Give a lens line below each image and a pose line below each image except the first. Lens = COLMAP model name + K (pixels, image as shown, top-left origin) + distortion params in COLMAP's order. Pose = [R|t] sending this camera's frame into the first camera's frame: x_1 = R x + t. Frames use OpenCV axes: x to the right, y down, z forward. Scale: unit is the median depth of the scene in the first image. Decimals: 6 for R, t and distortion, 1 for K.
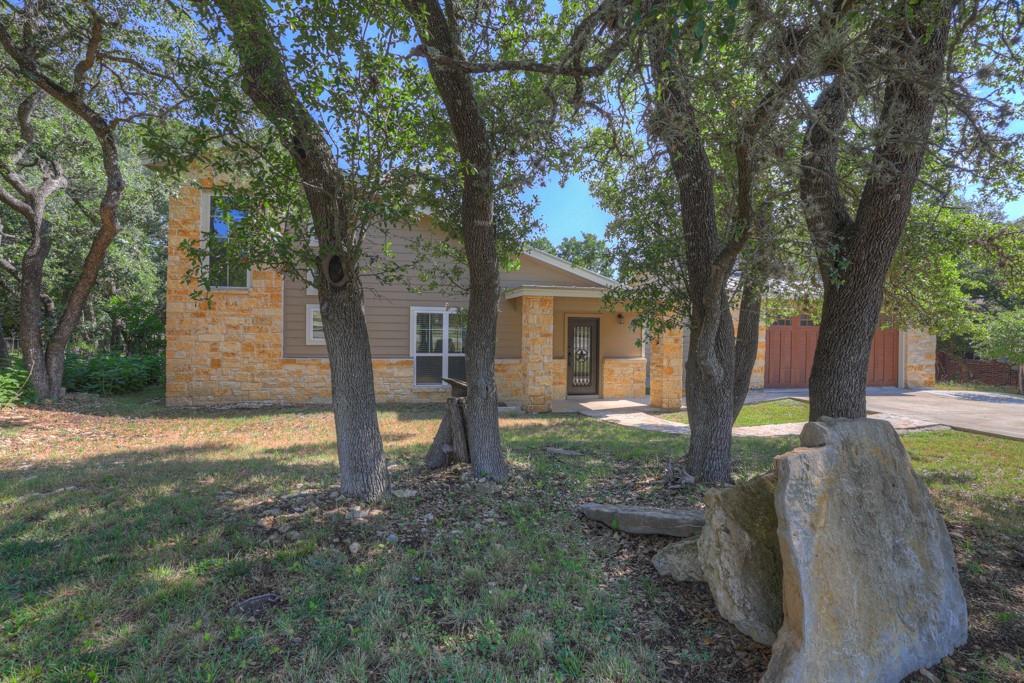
lens RADIAL K [[438.6, 0, 505.6], [0, 438.6, 335.3], [0, 0, 1]] dist [-0.054910, 0.022079]
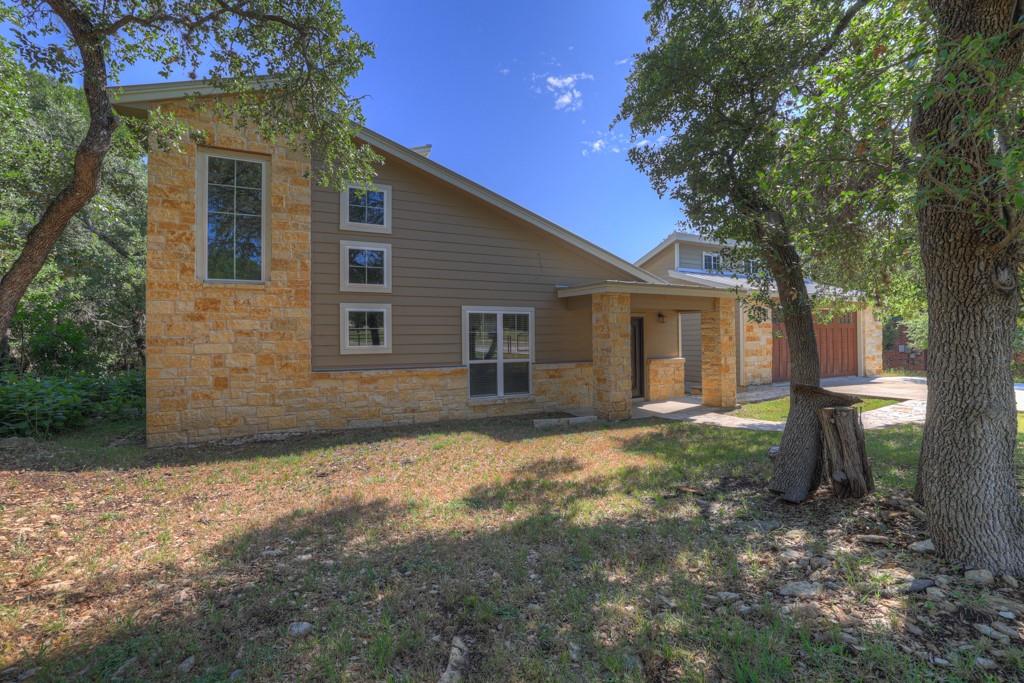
lens RADIAL K [[438.6, 0, 505.6], [0, 438.6, 335.3], [0, 0, 1]] dist [-0.054910, 0.022079]
pose [[0.972538, -0.021659, 0.231736, -0.354842], [0.024761, 0.999638, -0.010487, 0.002952], [-0.231425, 0.015937, 0.972722, 0.161722]]
